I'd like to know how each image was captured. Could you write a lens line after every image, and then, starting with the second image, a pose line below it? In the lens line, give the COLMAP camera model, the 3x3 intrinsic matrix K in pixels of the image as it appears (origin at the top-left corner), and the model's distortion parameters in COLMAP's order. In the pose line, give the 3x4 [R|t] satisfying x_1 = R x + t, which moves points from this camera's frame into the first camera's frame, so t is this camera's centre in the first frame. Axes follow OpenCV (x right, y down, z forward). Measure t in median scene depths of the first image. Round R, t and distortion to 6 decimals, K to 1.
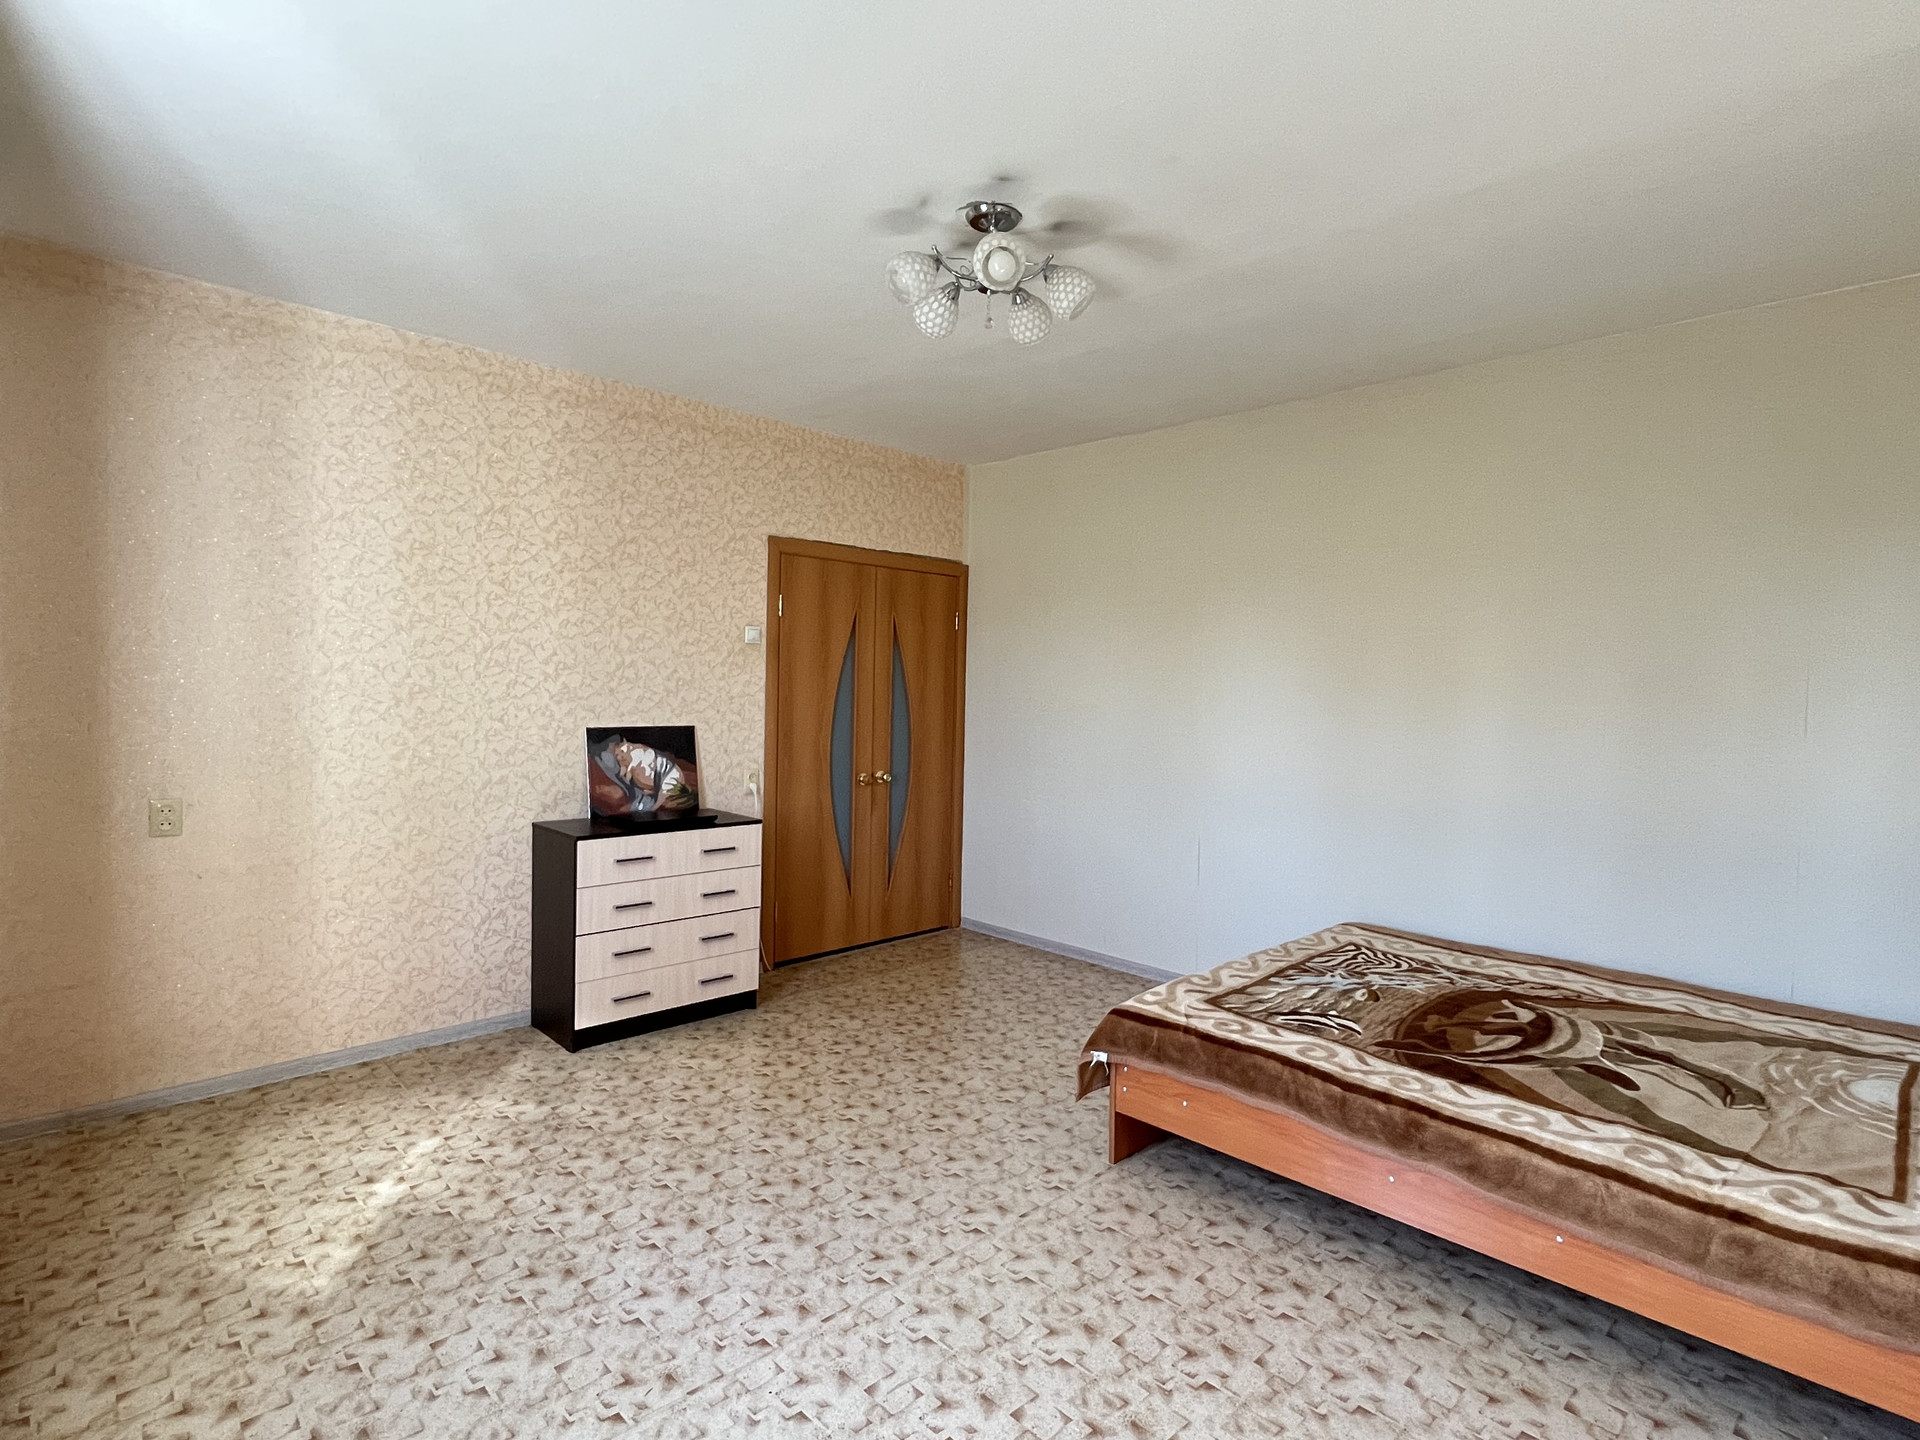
lens RADIAL K [[959.0, 0, 956.4], [0, 959.0, 719.8], [0, 0, 1]] dist [-0.000257, -0.000012]
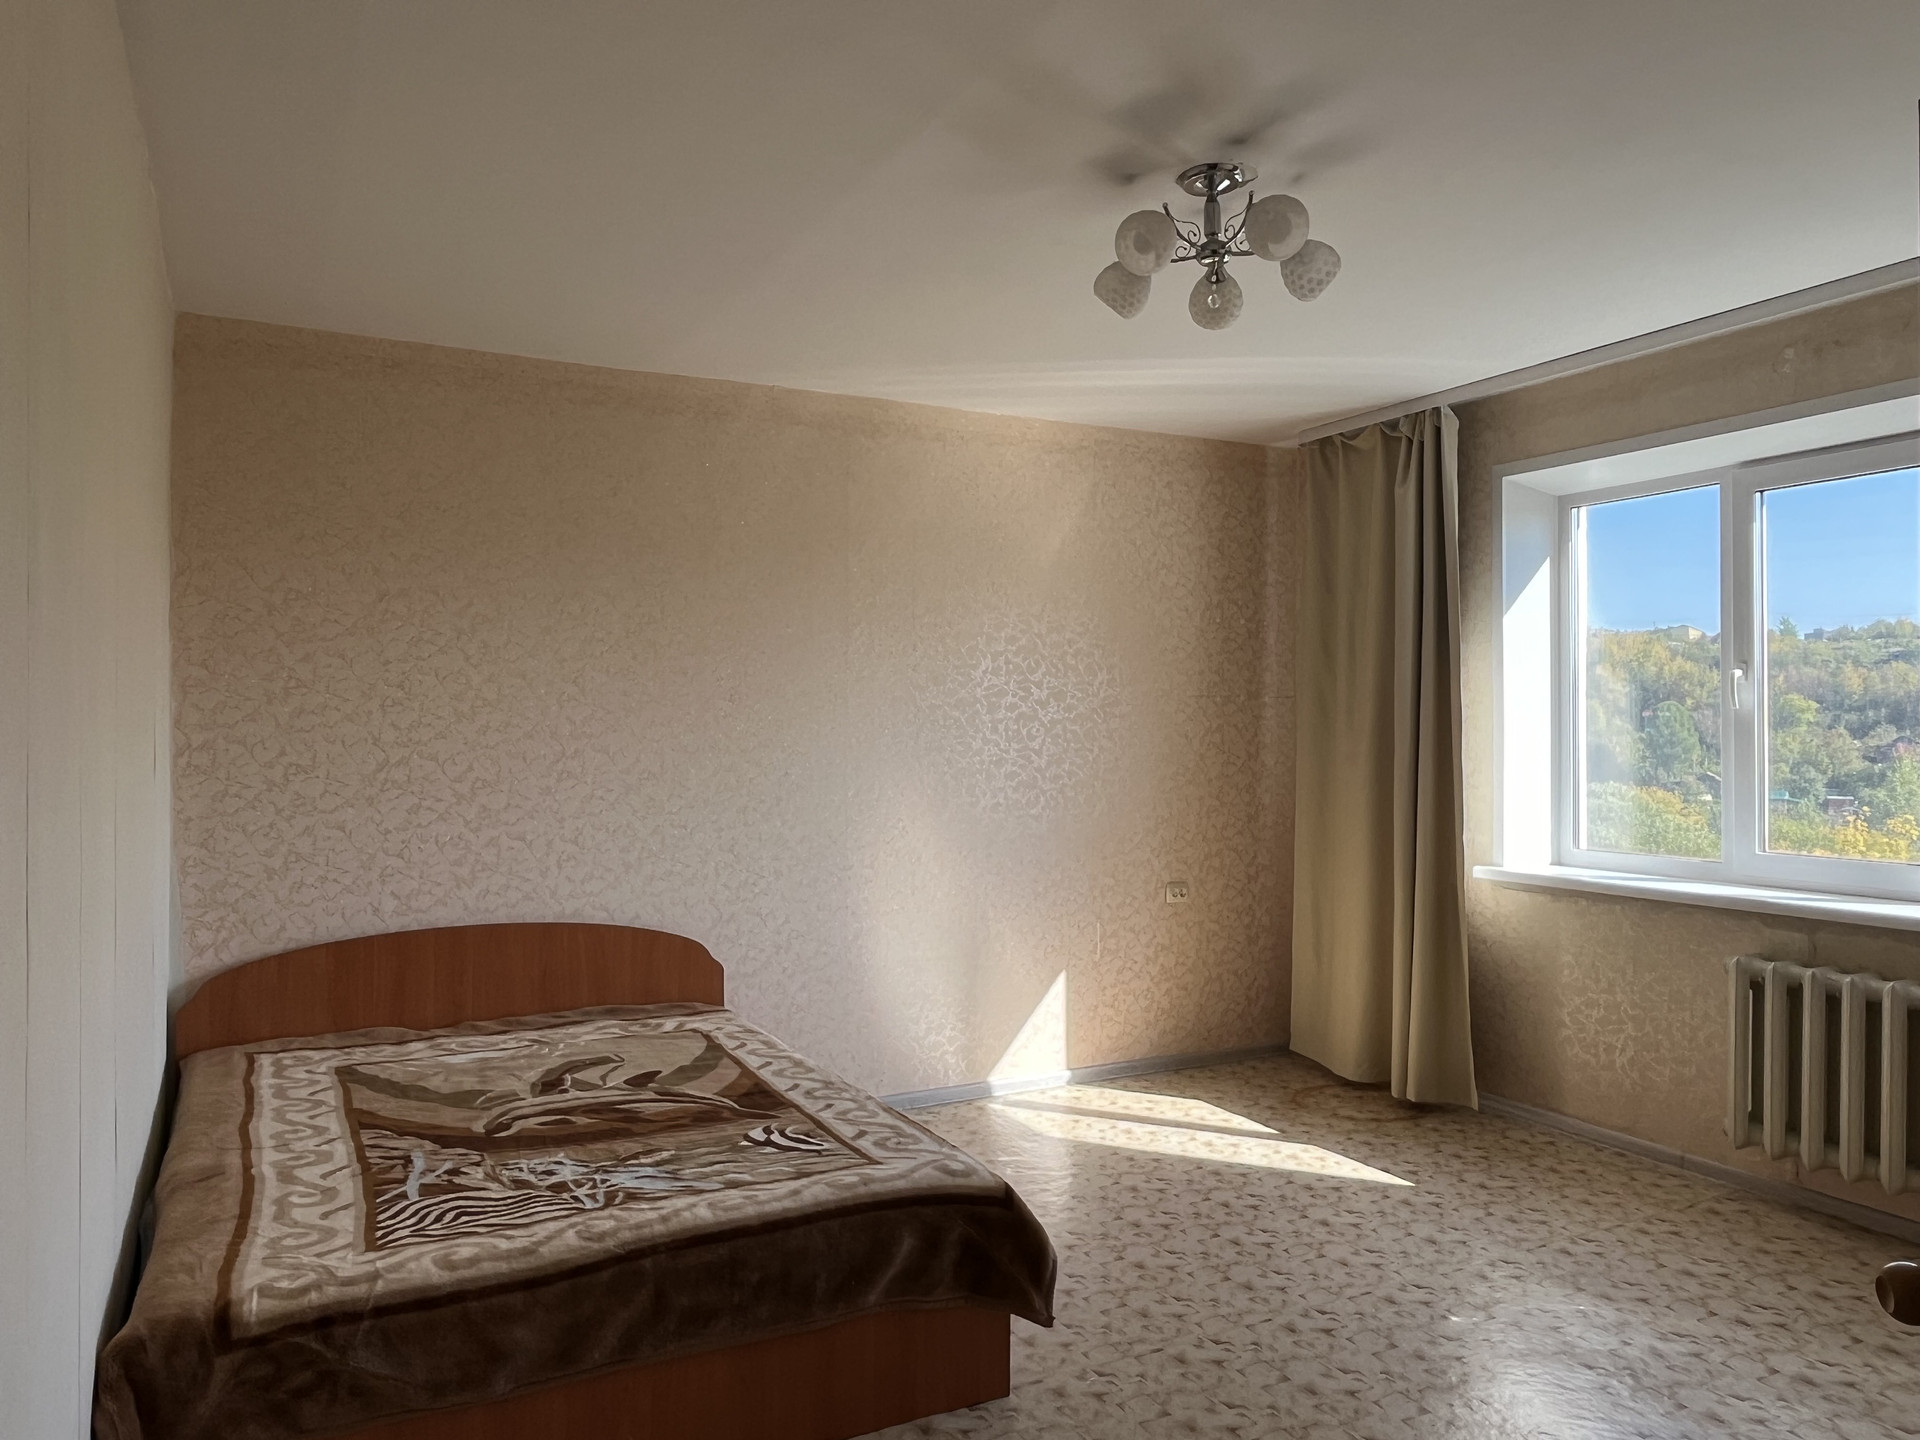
lens RADIAL K [[1298.0, 0, 956.9], [0, 1298.0, 726.7], [0, 0, 1]] dist [-0.000531, 0.000393]
pose [[-0.956255, -0.019551, 0.291881, -0.082213], [-0.009465, 0.999310, 0.035930, -0.080597], [-0.292382, 0.031595, -0.955780, 2.029266]]
